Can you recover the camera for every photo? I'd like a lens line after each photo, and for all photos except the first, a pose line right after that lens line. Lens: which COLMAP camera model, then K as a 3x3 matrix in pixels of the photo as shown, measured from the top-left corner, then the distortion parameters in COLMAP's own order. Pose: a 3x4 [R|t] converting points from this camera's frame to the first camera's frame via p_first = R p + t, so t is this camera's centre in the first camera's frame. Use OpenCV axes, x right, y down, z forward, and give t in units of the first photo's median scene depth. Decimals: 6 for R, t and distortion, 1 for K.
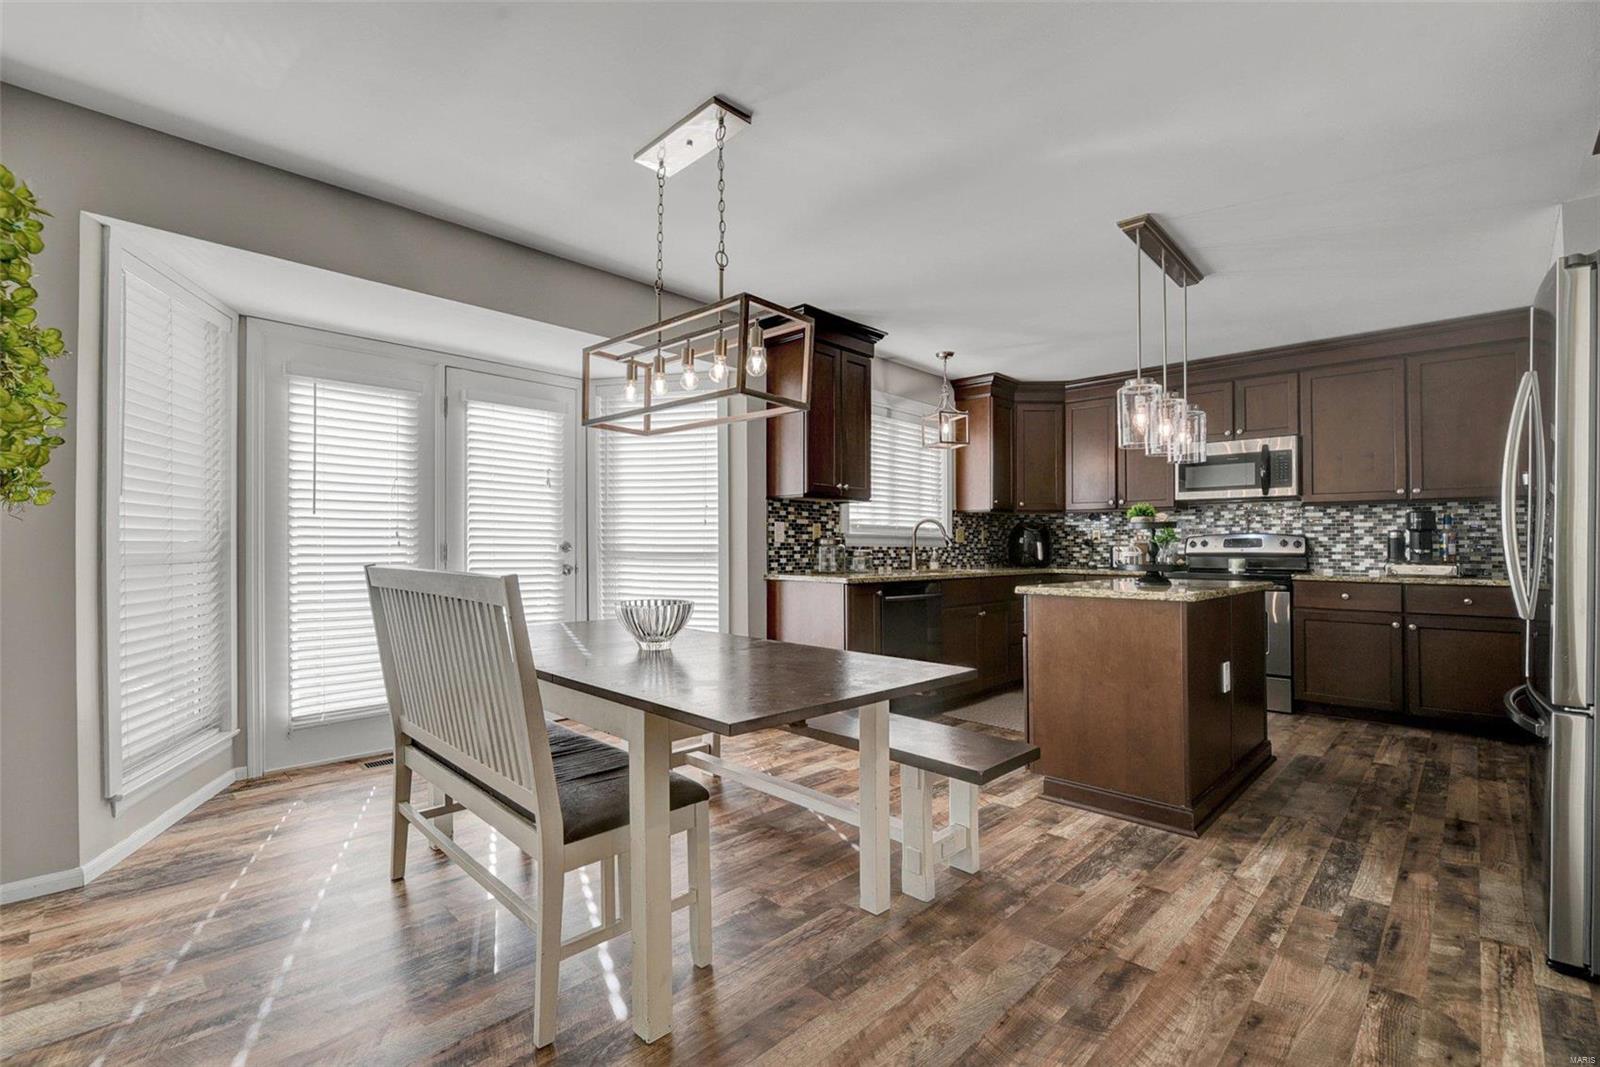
lens RADIAL K [[704.3, 0, 795.9], [0, 704.3, 529.1], [0, 0, 1]] dist [0.001591, -0.008721]
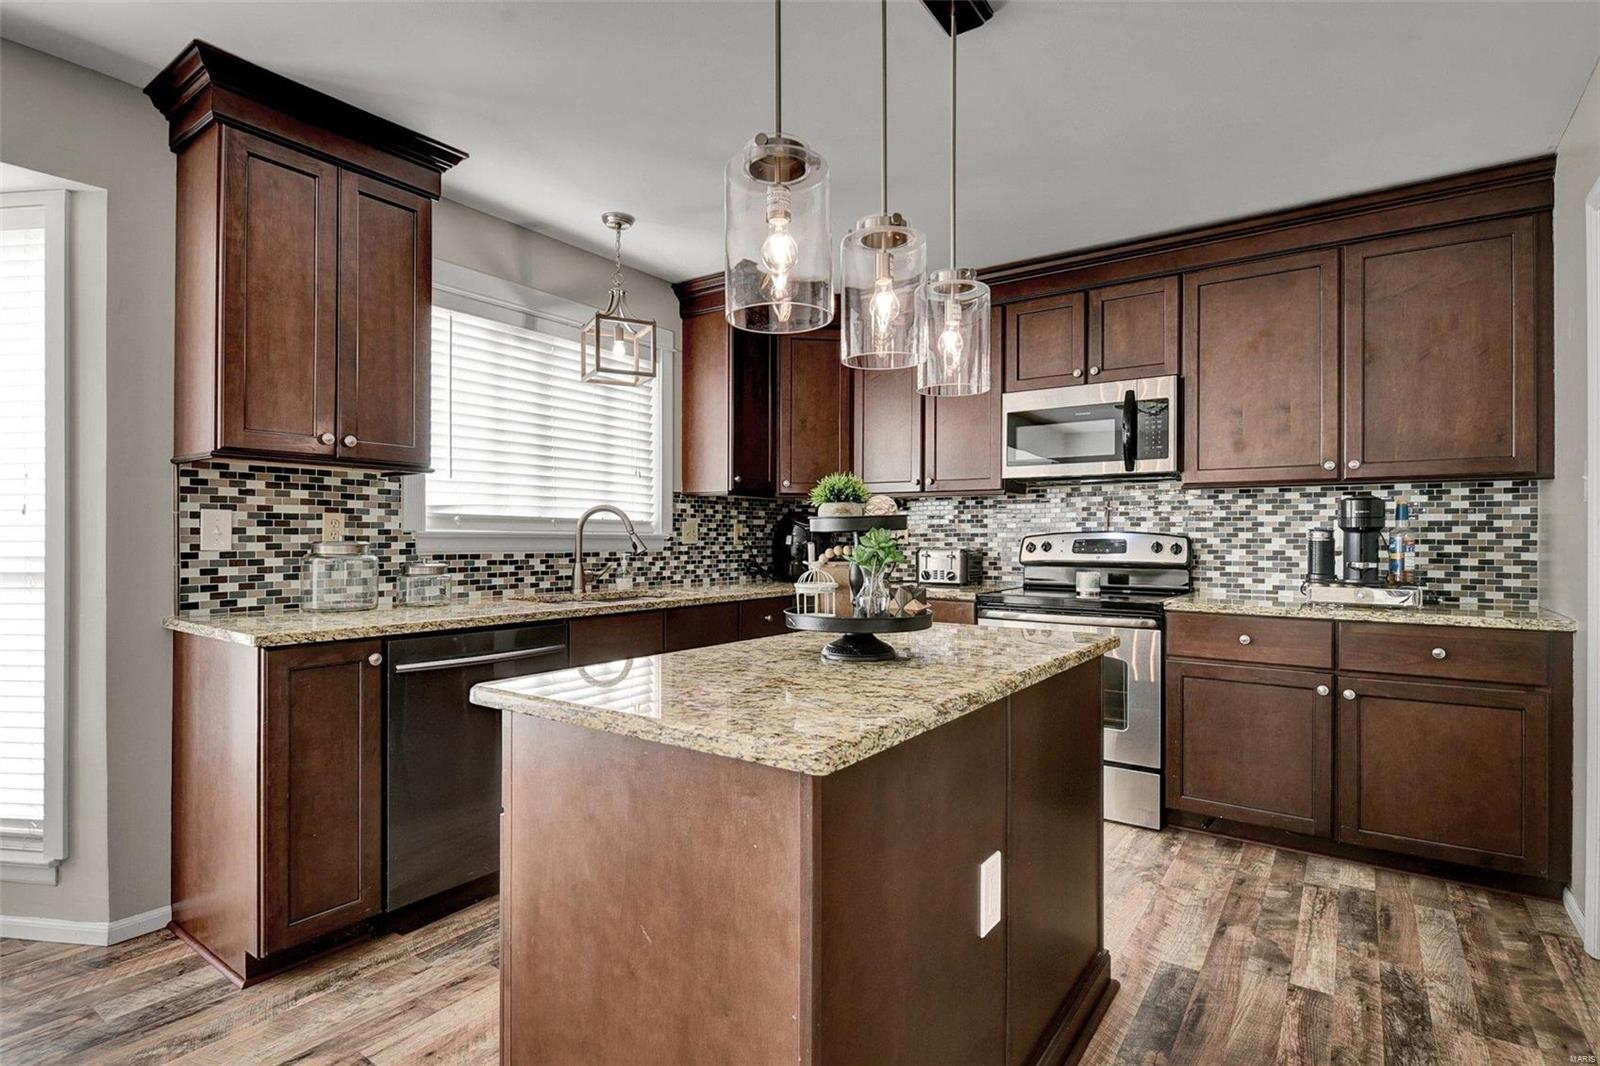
lens RADIAL K [[777.7, 0, 800.0], [0, 777.7, 533.0], [0, 0, 1]] dist [-0.011005, -0.000907]
pose [[0.988570, 0.000905, 0.150760, 0.280306], [-0.003957, 0.999793, 0.019948, -0.006012], [-0.150711, -0.020317, 0.988369, 0.370633]]
